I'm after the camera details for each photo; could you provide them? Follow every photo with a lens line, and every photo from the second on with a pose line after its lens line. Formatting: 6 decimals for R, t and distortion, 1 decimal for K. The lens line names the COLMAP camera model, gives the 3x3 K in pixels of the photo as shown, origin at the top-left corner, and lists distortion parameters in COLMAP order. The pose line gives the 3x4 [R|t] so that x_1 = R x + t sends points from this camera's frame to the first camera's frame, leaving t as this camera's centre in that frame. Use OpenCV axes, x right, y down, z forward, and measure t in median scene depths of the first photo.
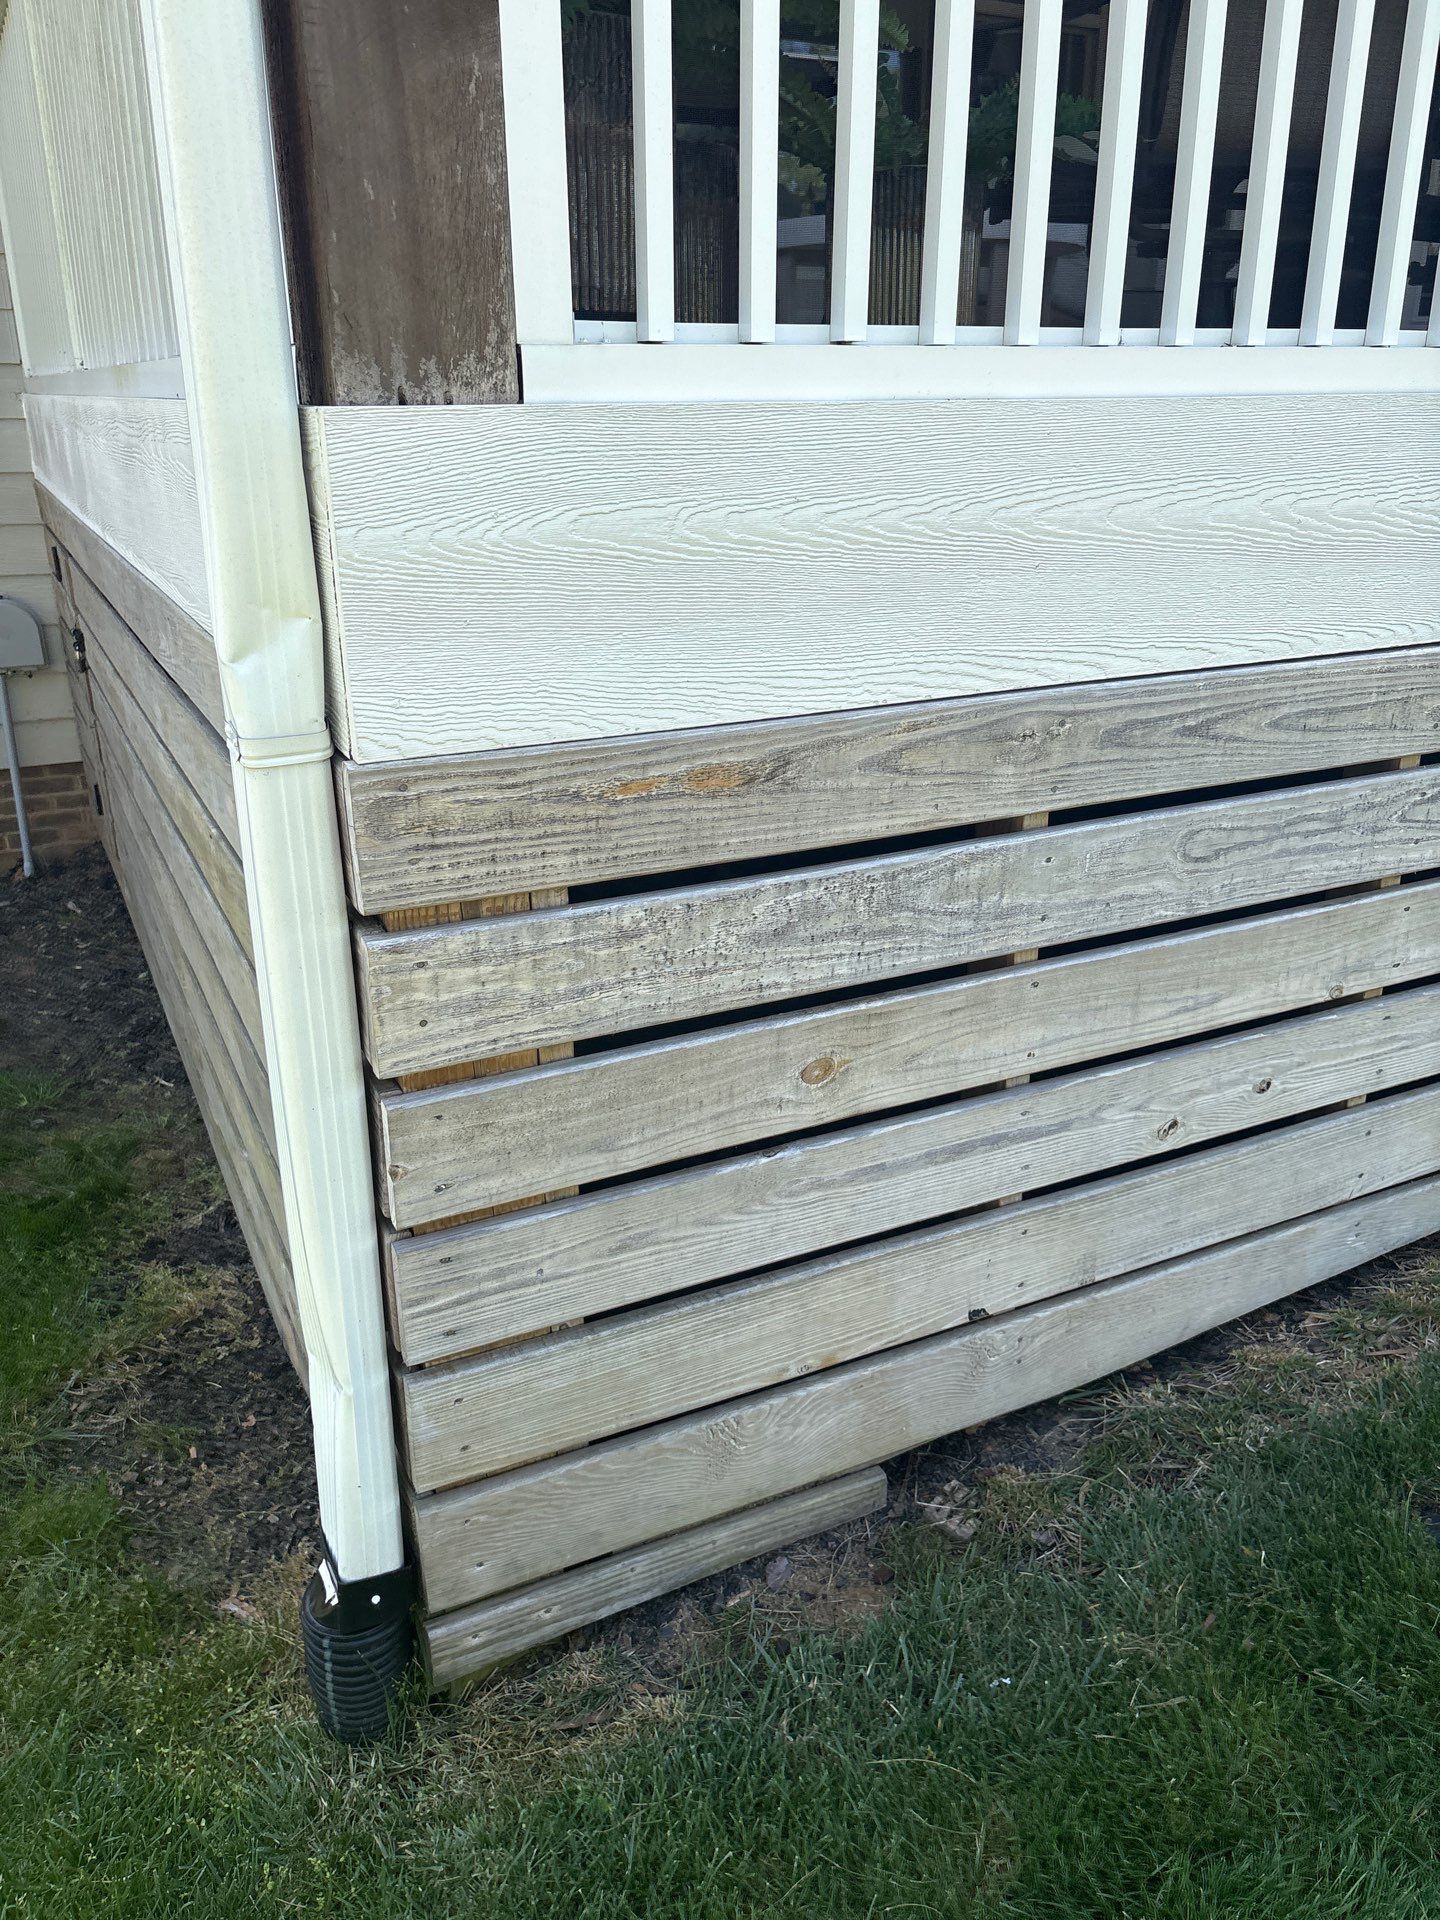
lens RADIAL K [[1452.7, 0, 715.6], [0, 1452.7, 943.1], [0, 0, 1]] dist [-0.018884, 0.003754]
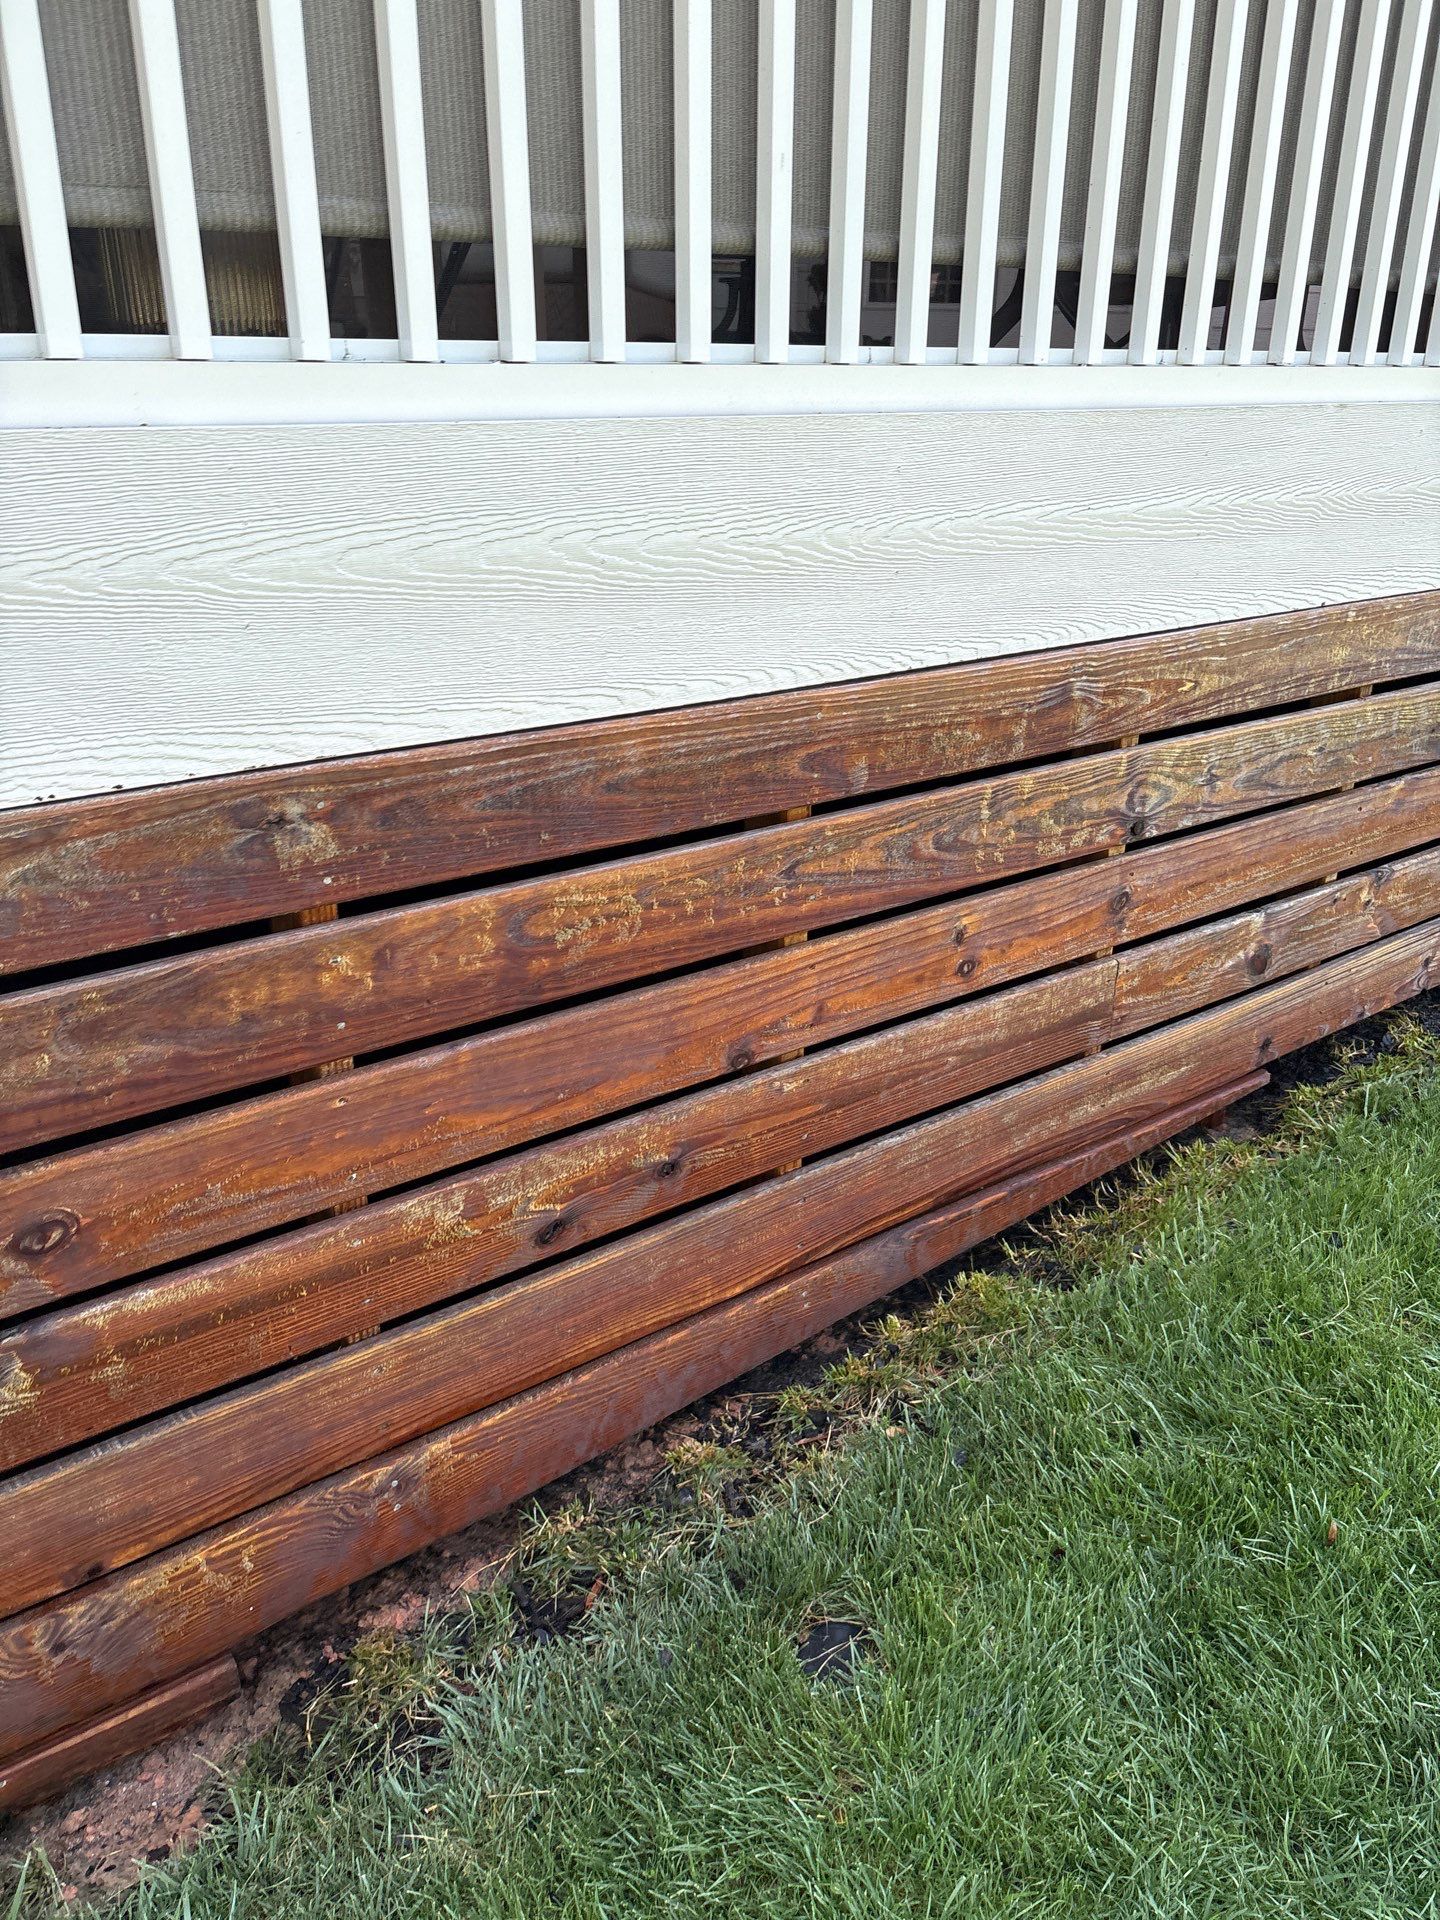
lens RADIAL K [[1386.1, 0, 722.2], [0, 1386.1, 973.0], [0, 0, 1]] dist [-0.024082, 0.001292]
pose [[0.985715, -0.062143, 0.156541, 0.339907], [0.058086, 0.997850, 0.030363, -0.063486], [-0.158092, -0.020837, 0.987205, 0.151497]]
